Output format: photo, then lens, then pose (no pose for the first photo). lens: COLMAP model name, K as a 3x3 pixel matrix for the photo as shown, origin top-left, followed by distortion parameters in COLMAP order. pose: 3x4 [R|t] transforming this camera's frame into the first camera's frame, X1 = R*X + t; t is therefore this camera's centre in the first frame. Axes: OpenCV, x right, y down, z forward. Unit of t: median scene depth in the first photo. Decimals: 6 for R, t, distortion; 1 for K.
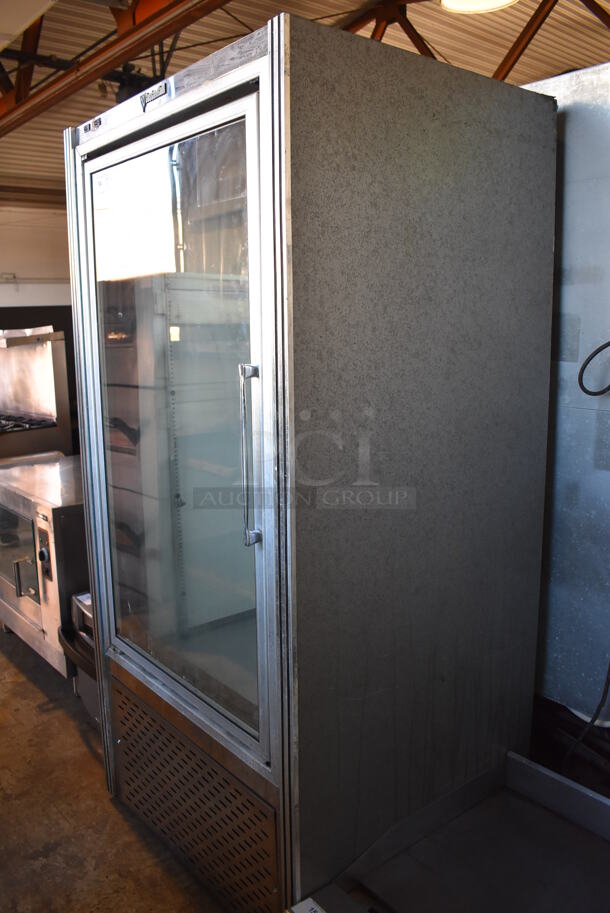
lens RADIAL K [[753.0, 0, 308.7], [0, 753.0, 452.6], [0, 0, 1]] dist [-0.081446, 0.004050]
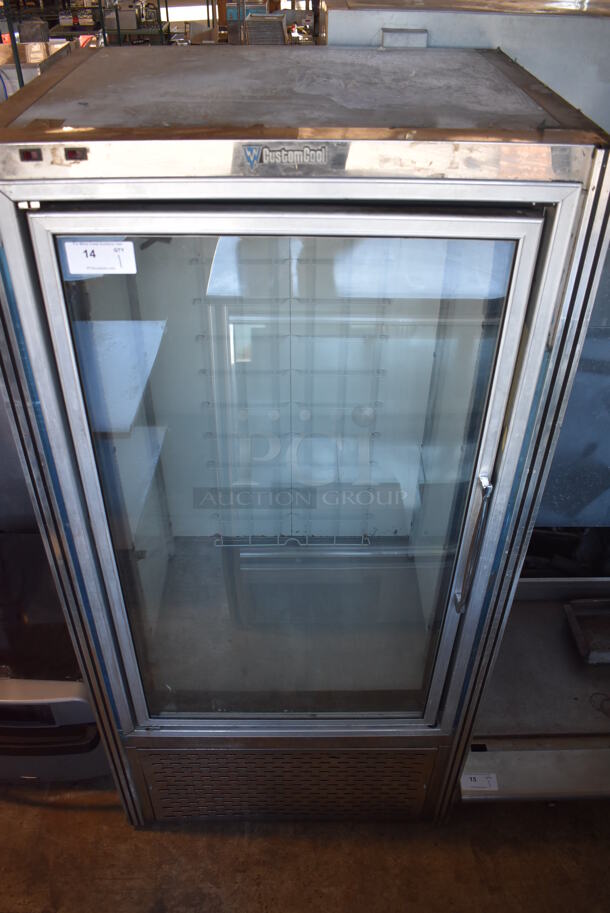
lens RADIAL K [[753.0, 0, 308.7], [0, 753.0, 452.6], [0, 0, 1]] dist [-0.081446, 0.004050]
pose [[0.620250, -0.465312, 0.631486, -0.841789], [0.117580, 0.851109, 0.511653, -0.689870], [-0.775541, -0.243103, 0.582612, 0.633141]]
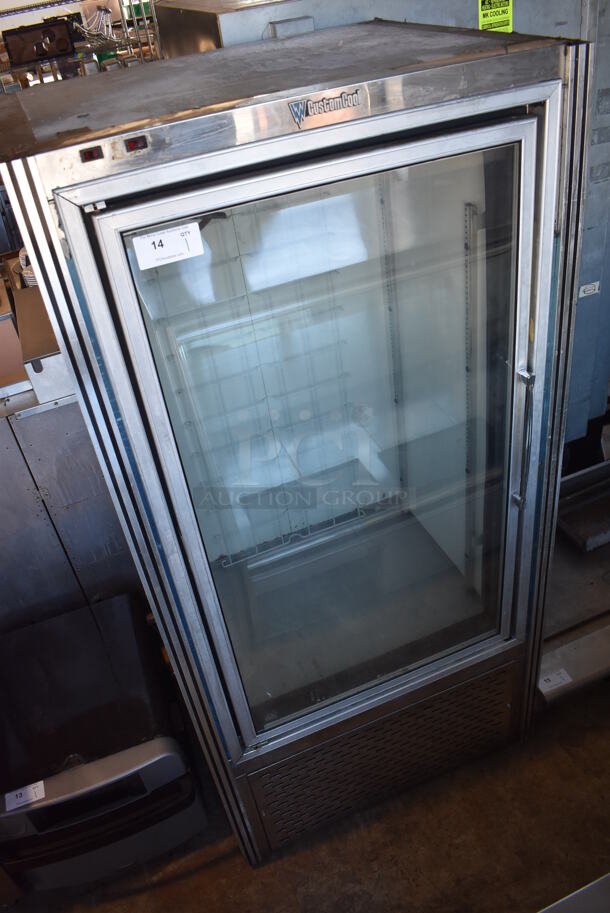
lens RADIAL K [[753.0, 0, 308.7], [0, 753.0, 452.6], [0, 0, 1]] dist [-0.081446, 0.004050]
pose [[0.298411, -0.575415, 0.761478, -1.080481], [0.282299, 0.815344, 0.505491, -0.667837], [-0.911734, 0.064120, 0.405747, 0.876664]]
